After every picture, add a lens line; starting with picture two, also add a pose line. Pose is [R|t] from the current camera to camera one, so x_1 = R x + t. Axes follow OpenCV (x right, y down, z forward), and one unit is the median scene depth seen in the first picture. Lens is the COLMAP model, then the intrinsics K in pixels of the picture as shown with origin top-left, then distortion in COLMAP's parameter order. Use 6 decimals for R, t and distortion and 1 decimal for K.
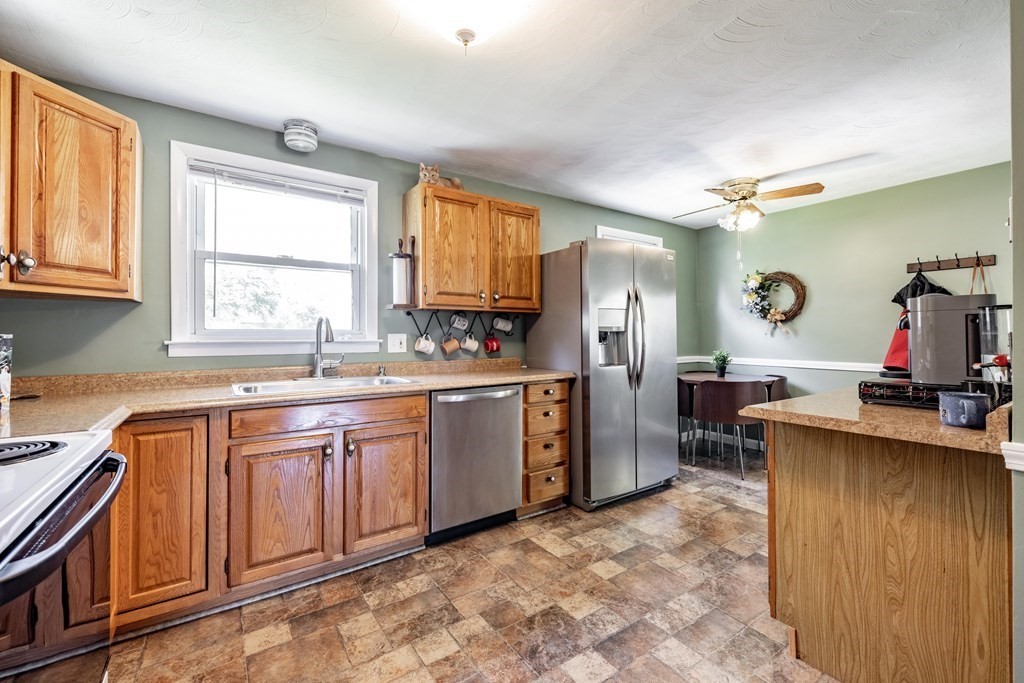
lens RADIAL K [[434.7, 0, 508.8], [0, 434.7, 332.5], [0, 0, 1]] dist [-0.000024, 0.000546]
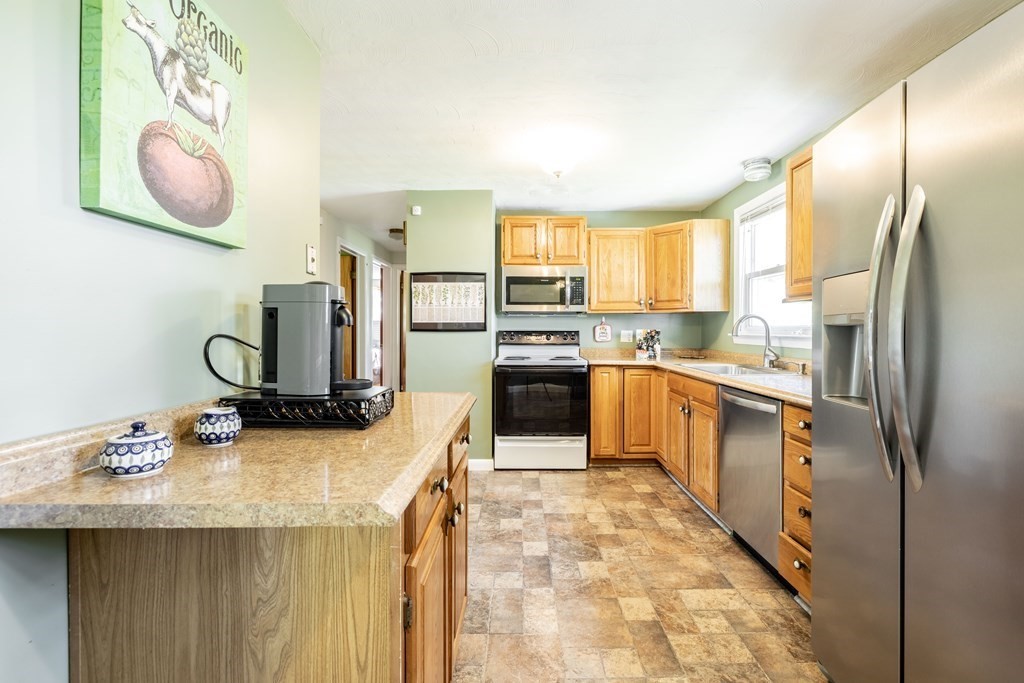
lens RADIAL K [[455.9, 0, 525.3], [0, 455.9, 331.0], [0, 0, 1]] dist [0.000155, 0.000258]
pose [[-0.561323, 0.004096, -0.827587, 1.201792], [0.004034, 0.999989, 0.002213, 0.002921], [0.827587, -0.002097, -0.561334, 1.471660]]
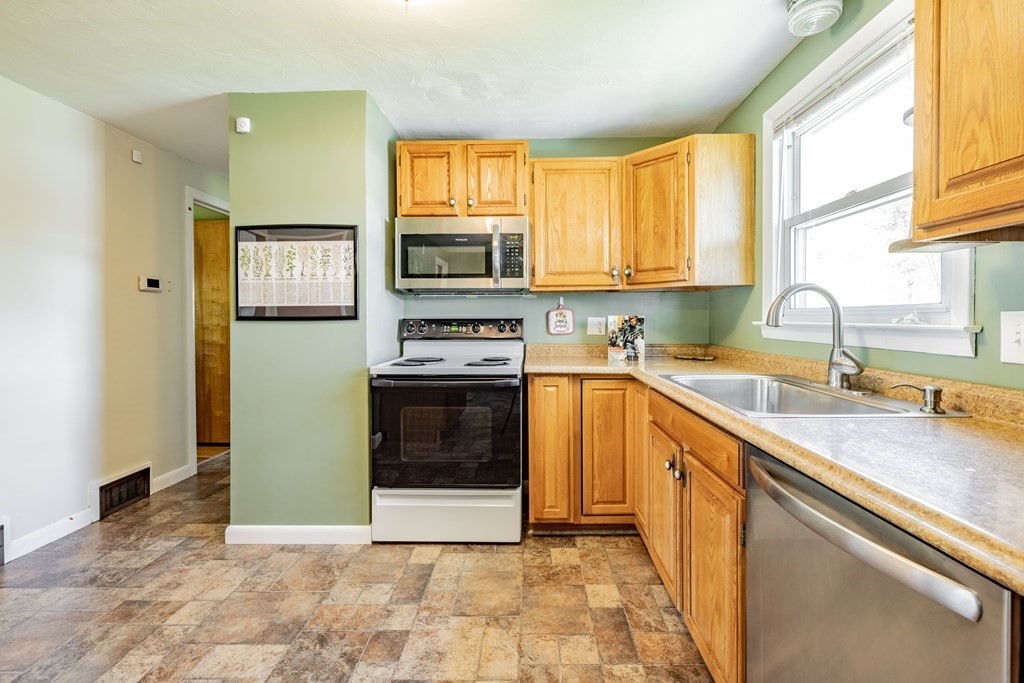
lens RADIAL K [[455.9, 0, 525.5], [0, 455.9, 324.3], [0, 0, 1]] dist [0.000155, 0.000258]
pose [[-0.576905, 0.016307, -0.816649, 0.408788], [0.009829, 0.999867, 0.013022, 0.008004], [0.816752, -0.000514, -0.576988, 1.296741]]
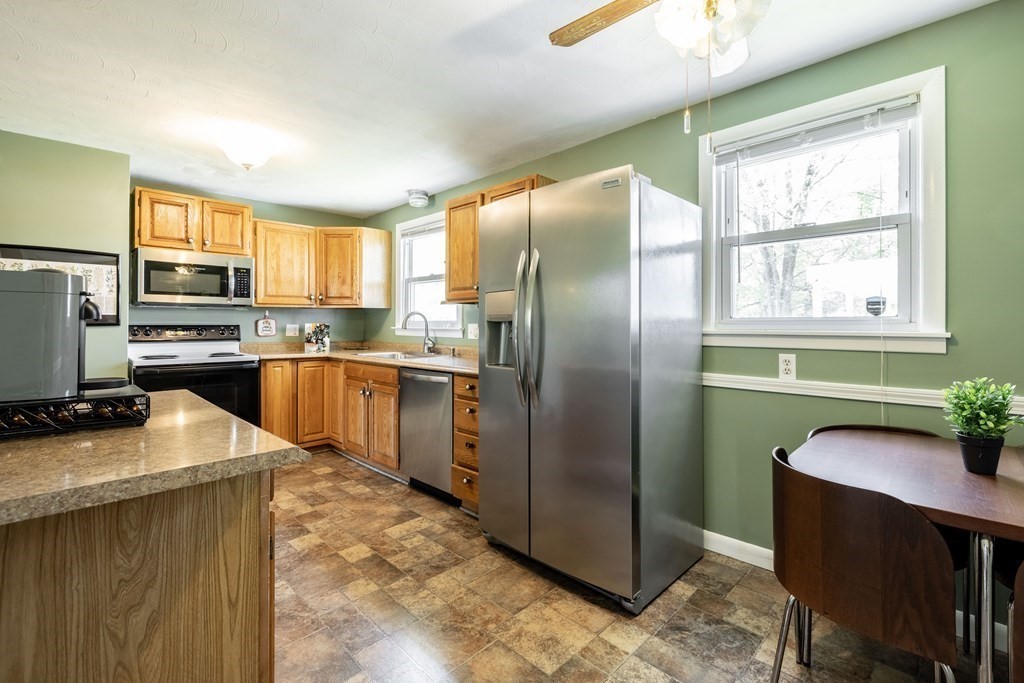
lens RADIAL K [[455.9, 0, 526.7], [0, 455.9, 322.0], [0, 0, 1]] dist [0.000155, 0.000258]
pose [[0.193457, -0.002070, -0.981106, 1.519228], [0.003020, 0.999994, -0.001515, 0.001219], [0.981104, -0.002670, 0.193463, 1.325953]]
